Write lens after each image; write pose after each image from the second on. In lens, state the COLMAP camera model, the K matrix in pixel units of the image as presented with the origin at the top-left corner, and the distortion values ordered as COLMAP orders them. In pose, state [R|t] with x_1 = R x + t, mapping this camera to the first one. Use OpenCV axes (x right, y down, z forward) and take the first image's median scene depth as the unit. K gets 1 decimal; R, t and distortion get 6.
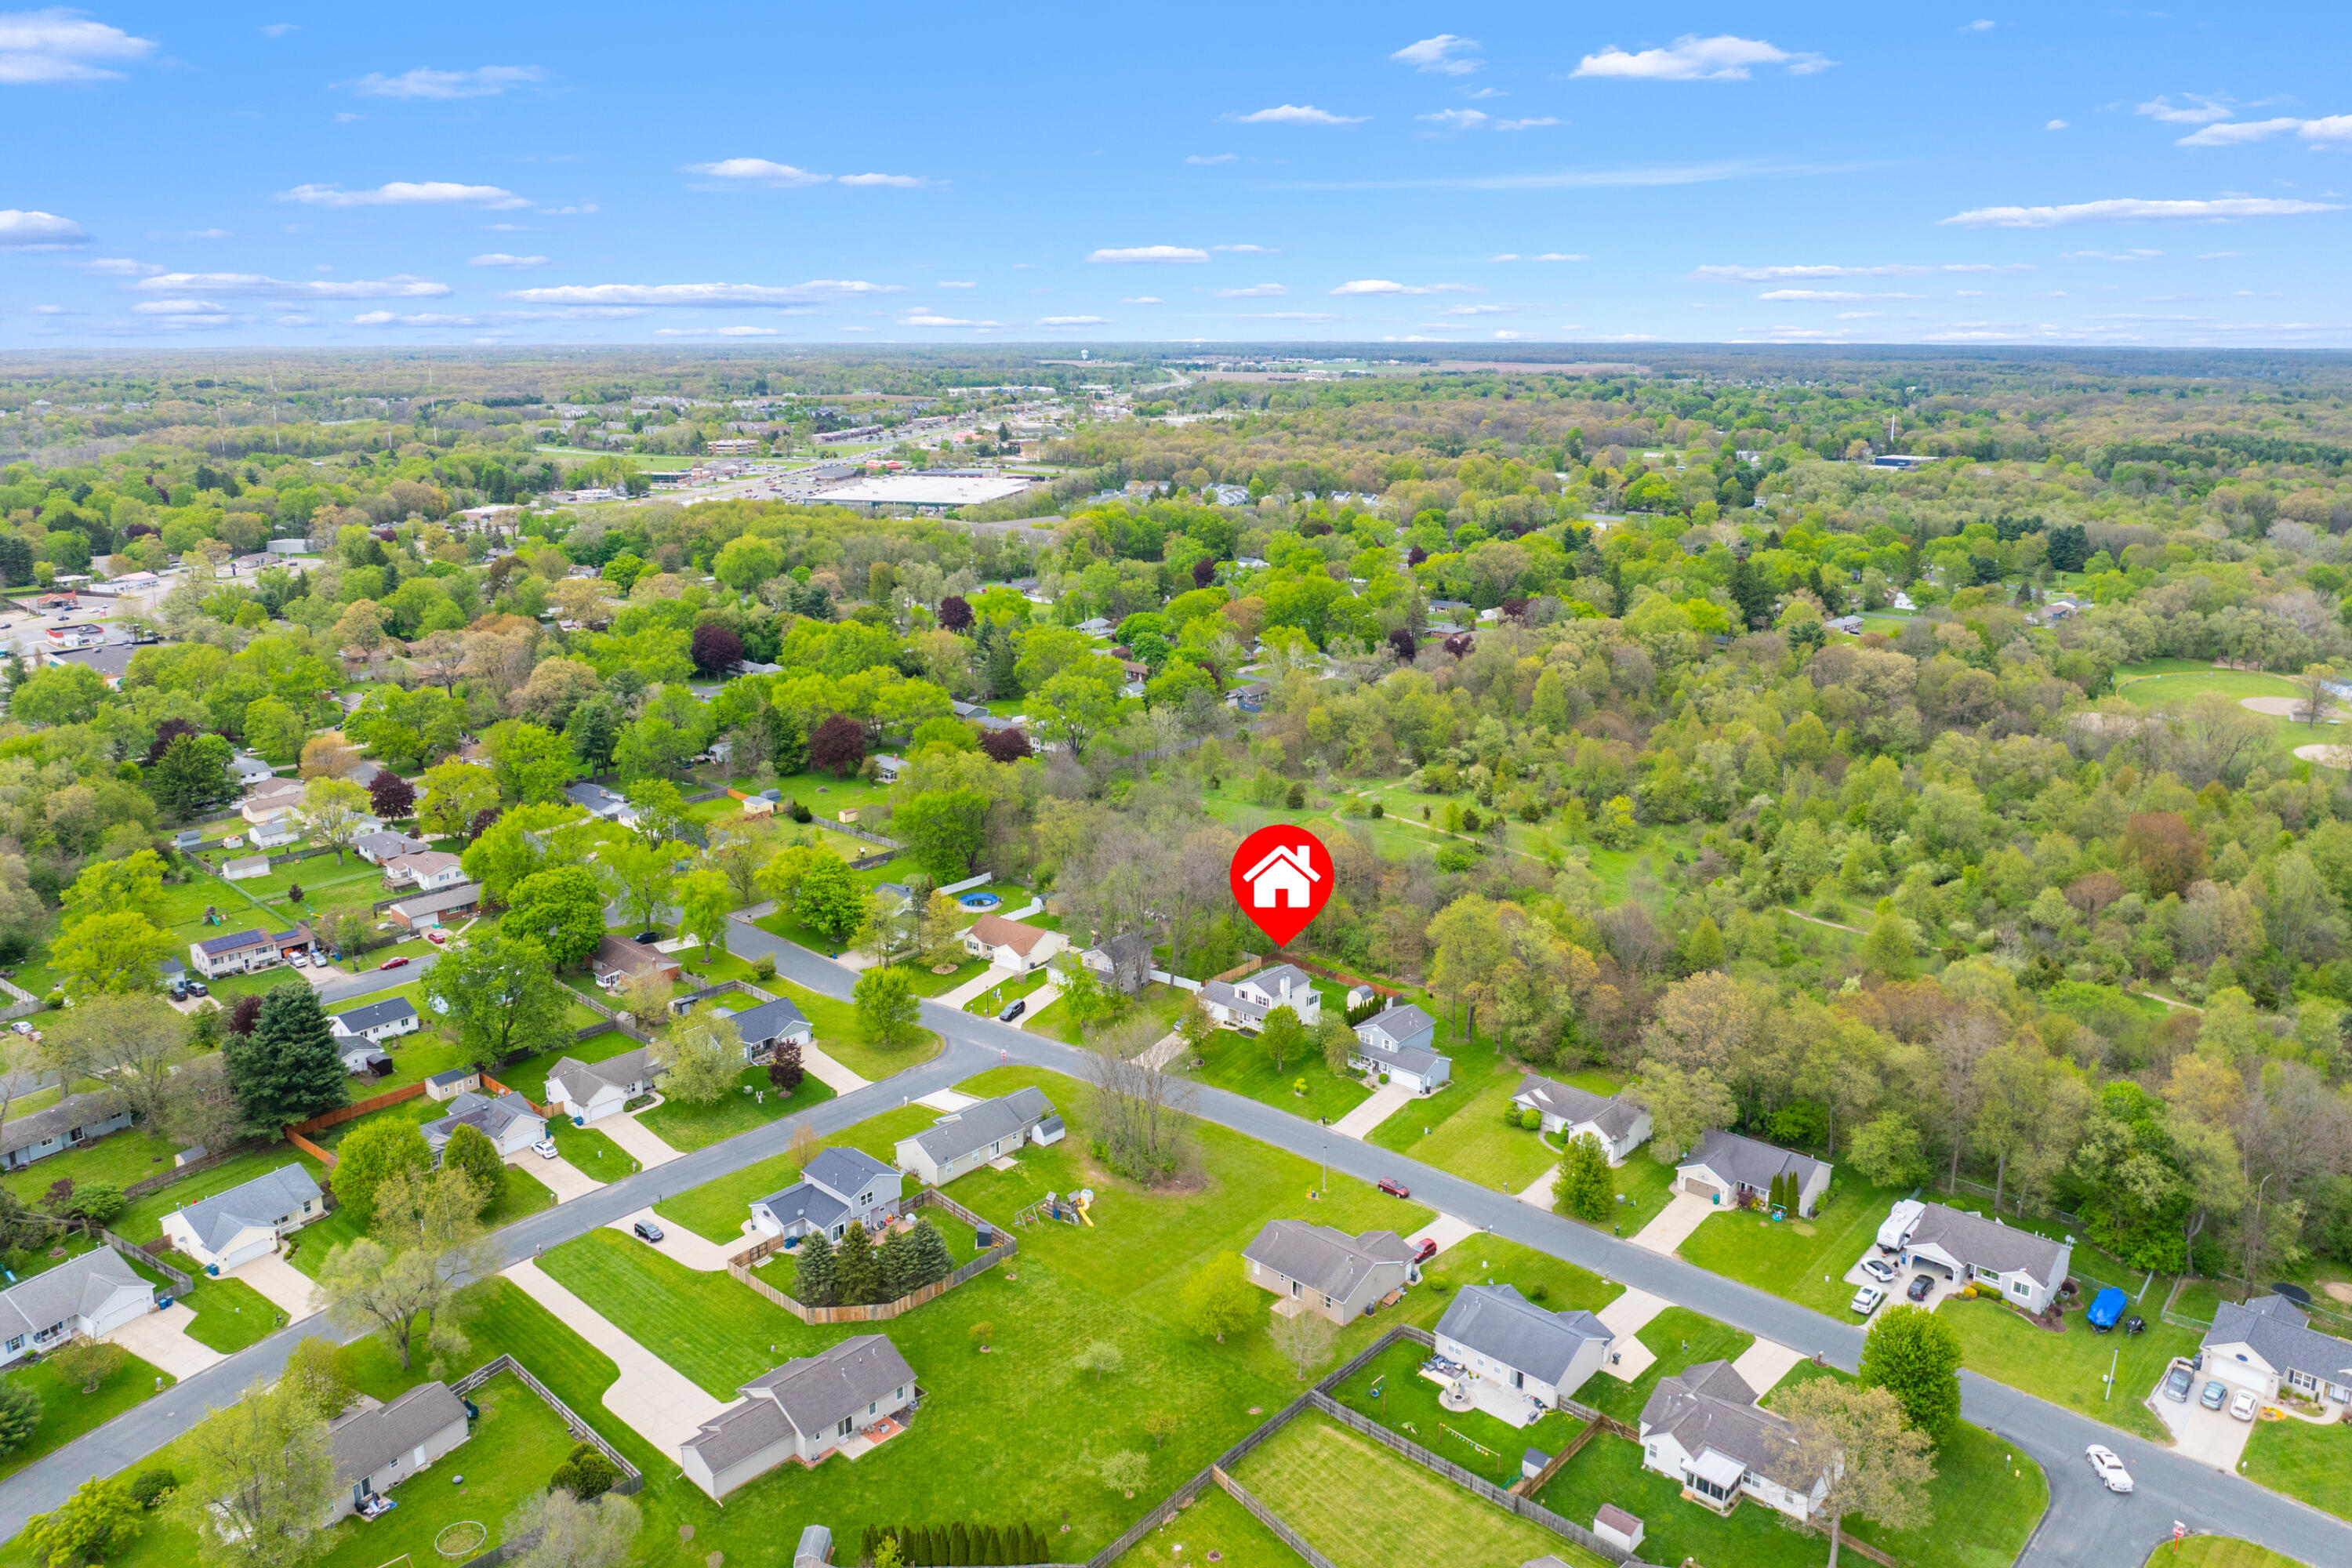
lens RADIAL K [[1639.7, 0, 1187.7], [0, 1639.7, 798.0], [0, 0, 1]] dist [-0.031640, -0.003499]
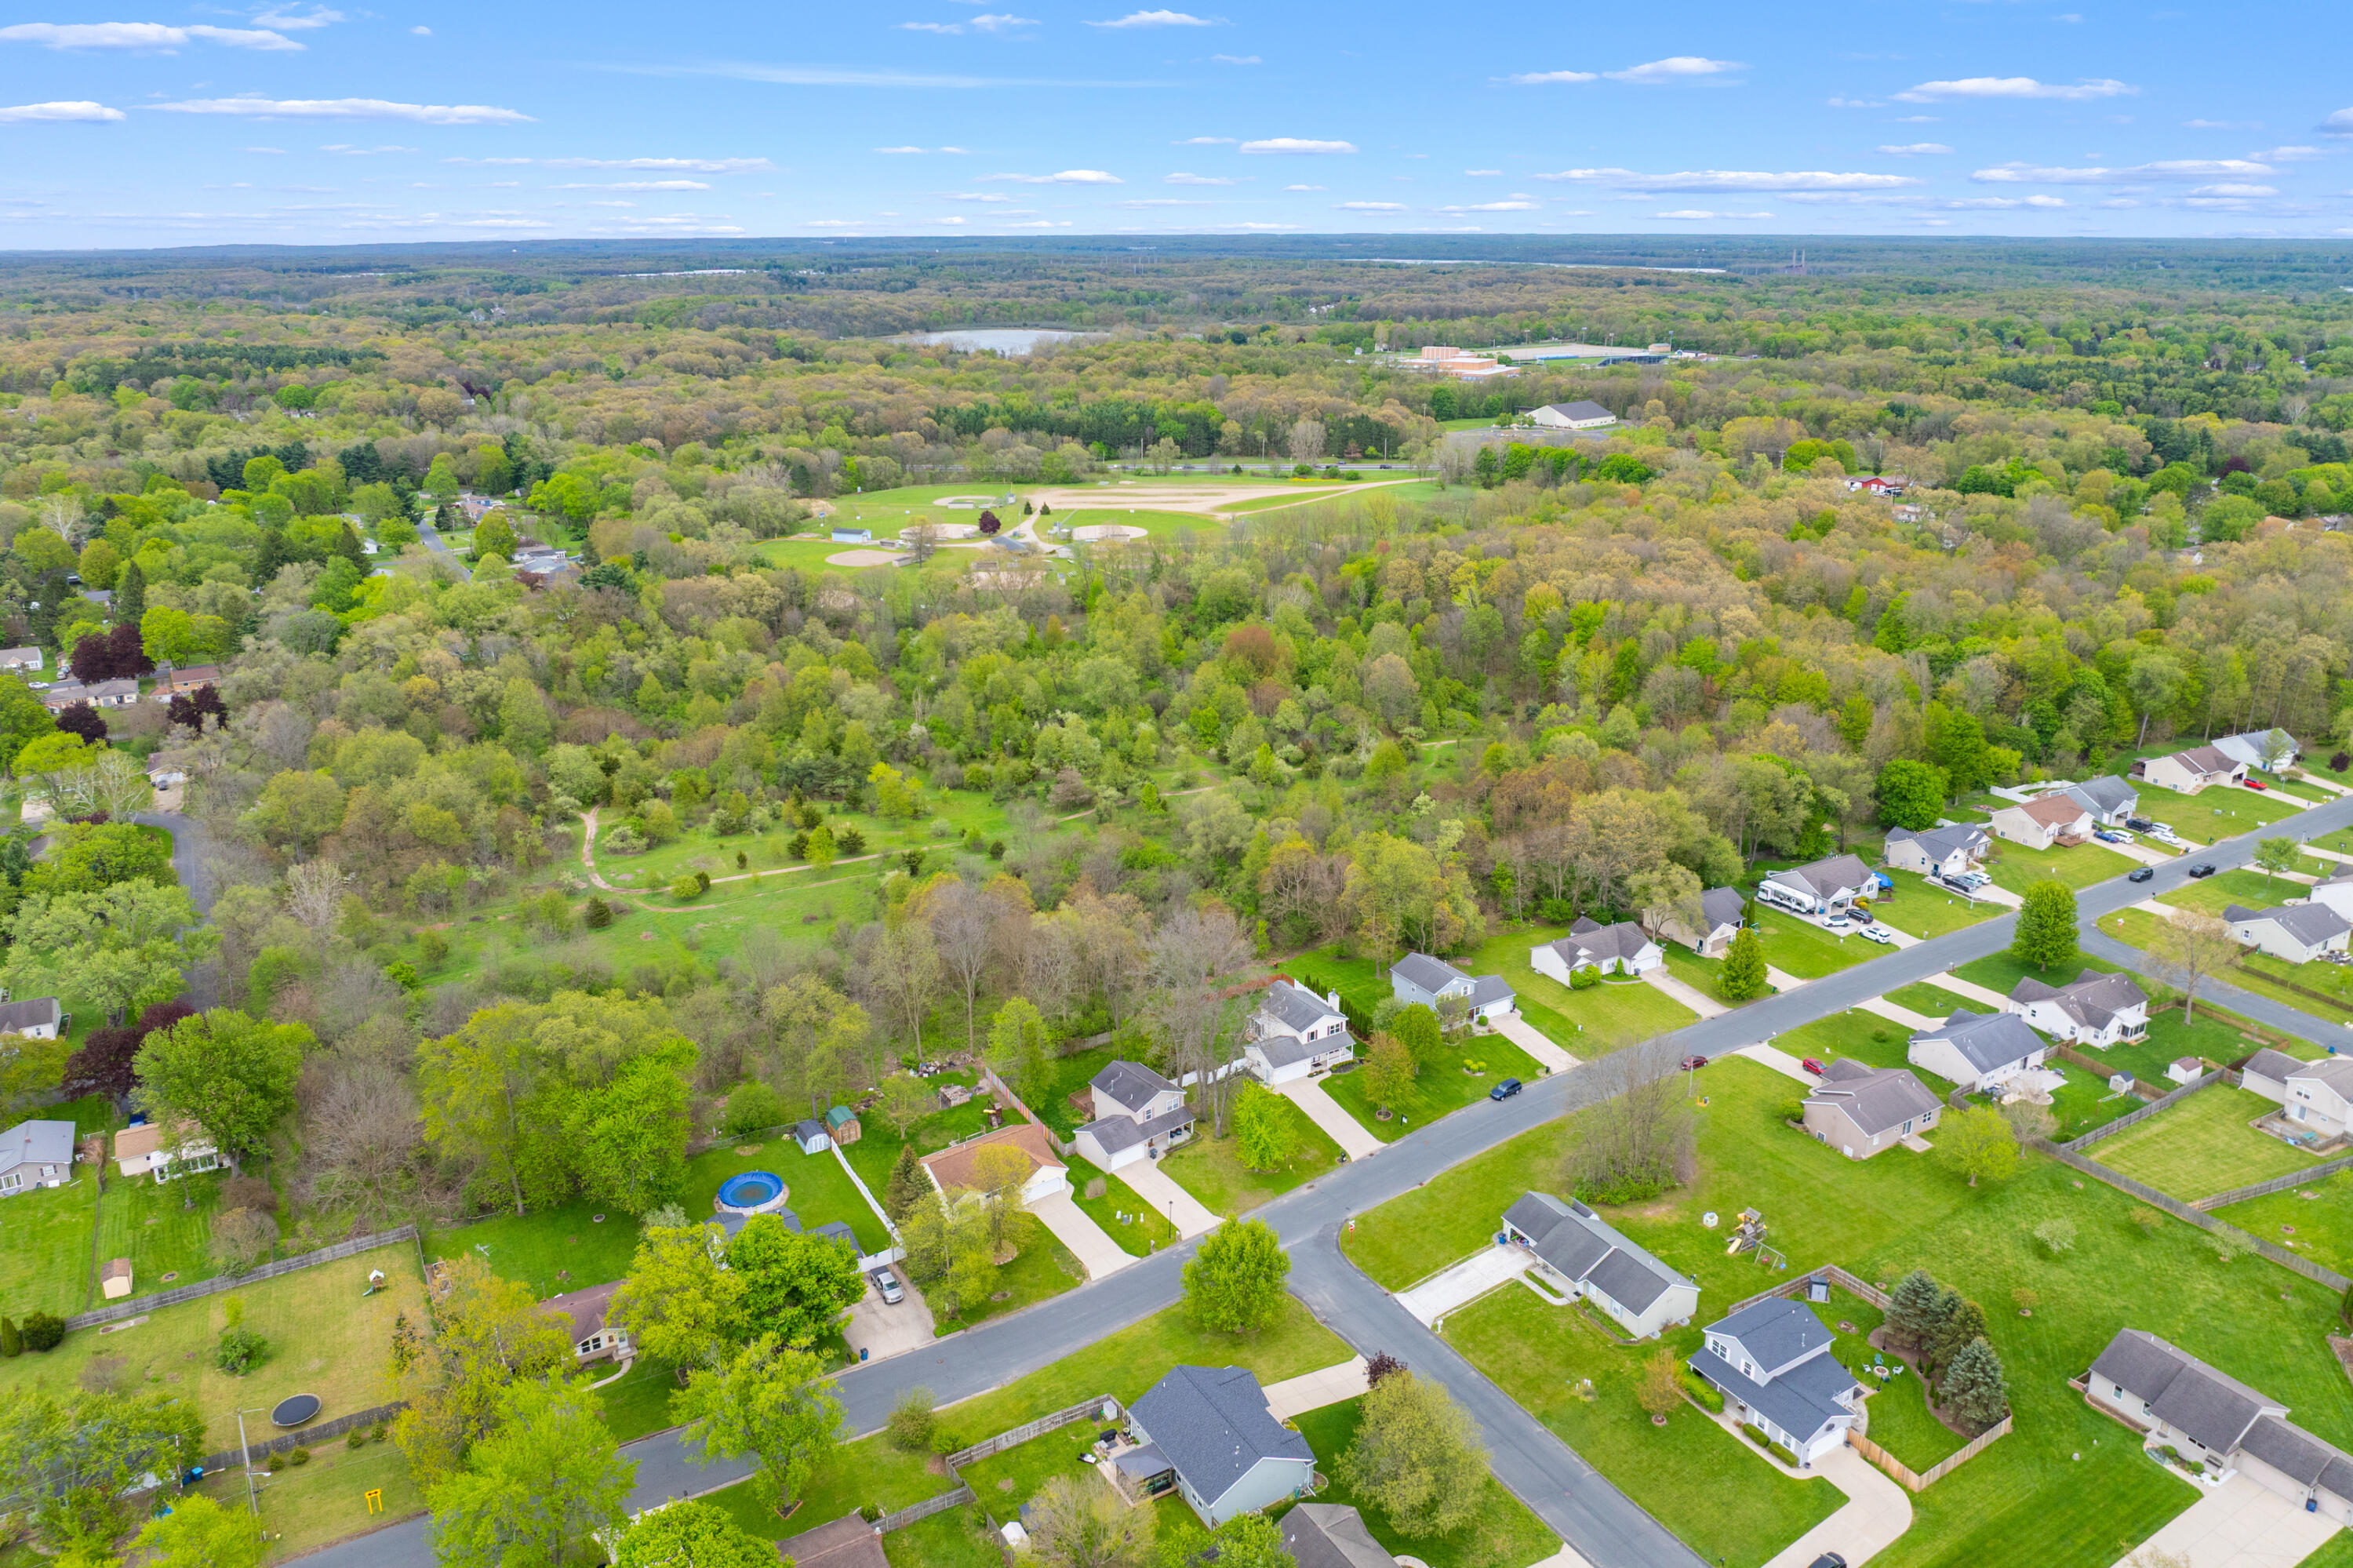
lens RADIAL K [[1675.9, 0, 1178.6], [0, 1675.9, 650.3], [0, 0, 1]] dist [-0.030620, -0.001162]
pose [[0.291242, -0.237522, 0.926694, -0.792090], [0.264033, 0.951019, 0.160776, -0.245482], [-0.919492, 0.197853, 0.339690, 0.754951]]
